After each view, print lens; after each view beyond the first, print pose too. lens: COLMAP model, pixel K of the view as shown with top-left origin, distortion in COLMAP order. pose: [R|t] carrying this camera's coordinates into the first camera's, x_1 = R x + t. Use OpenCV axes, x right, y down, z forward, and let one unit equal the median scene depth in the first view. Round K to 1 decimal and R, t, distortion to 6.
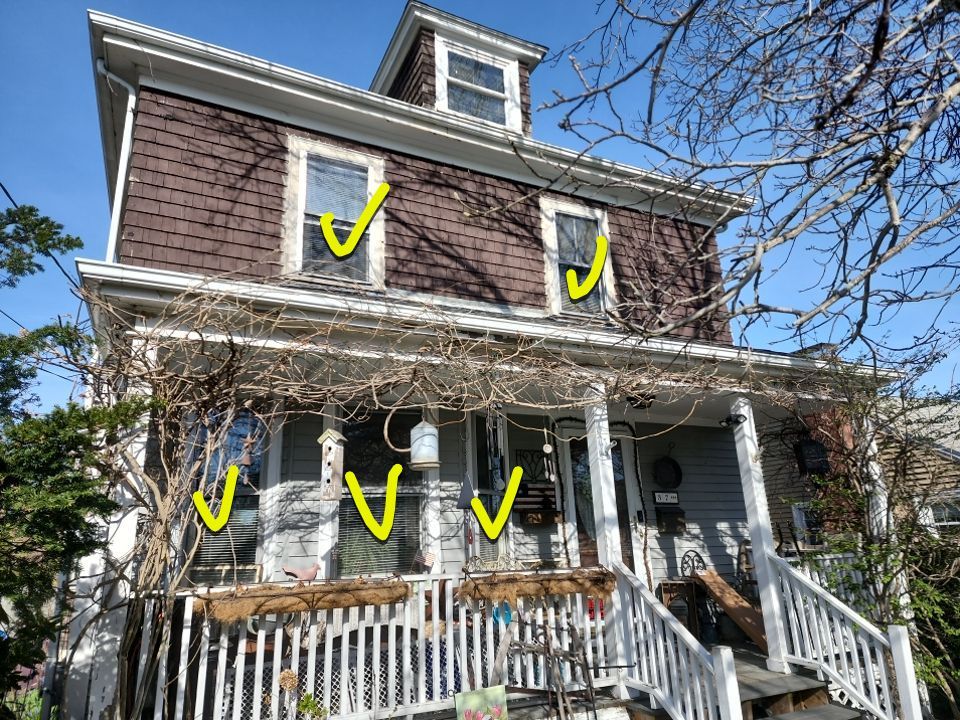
lens RADIAL K [[687.4, 0, 491.4], [0, 687.4, 334.6], [0, 0, 1]] dist [0.088614, -0.082269]
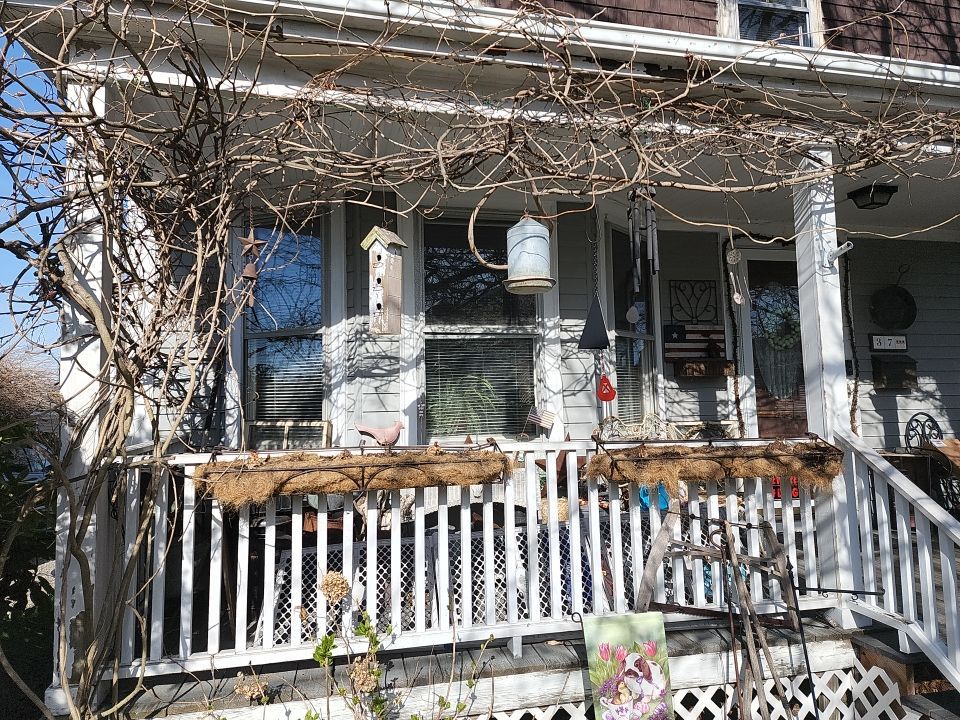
lens RADIAL K [[687.4, 0, 467.1], [0, 687.4, 356.5], [0, 0, 1]] dist [0.088614, -0.082269]
pose [[0.974140, -0.000286, -0.225947, -0.008158], [0.051969, 0.973473, 0.222823, 0.095466], [0.219889, -0.228803, 0.948313, 0.317454]]
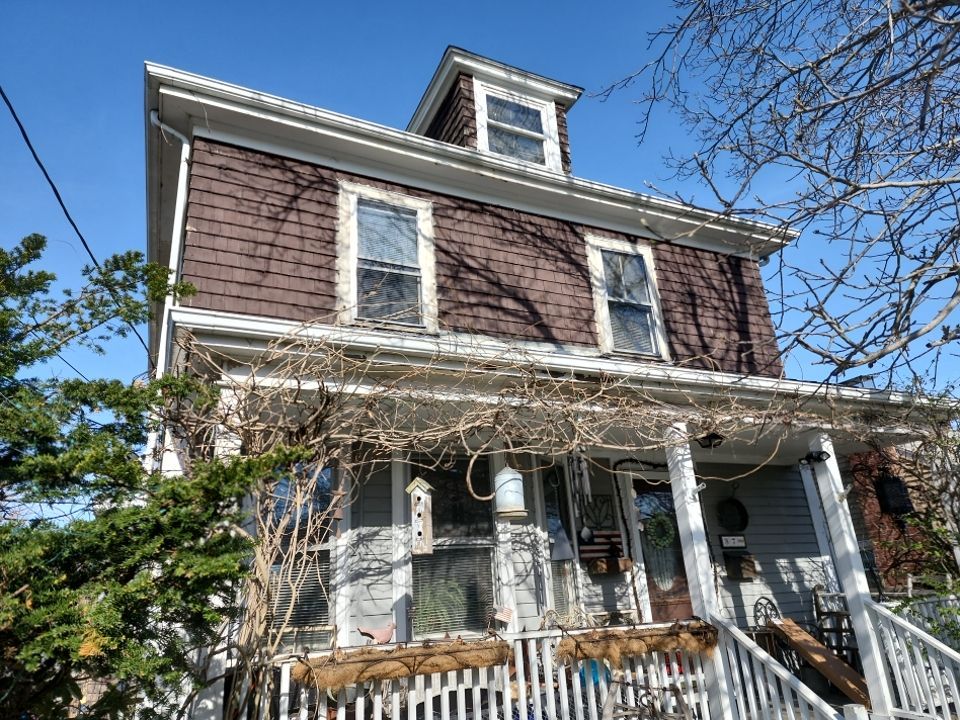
lens RADIAL K [[687.4, 0, 486.0], [0, 687.4, 335.3], [0, 0, 1]] dist [0.088614, -0.082269]
pose [[0.999563, -0.028898, -0.006185, -0.105468], [0.028473, 0.997771, -0.060346, 0.000611], [0.007915, 0.060144, 0.998158, 0.031878]]
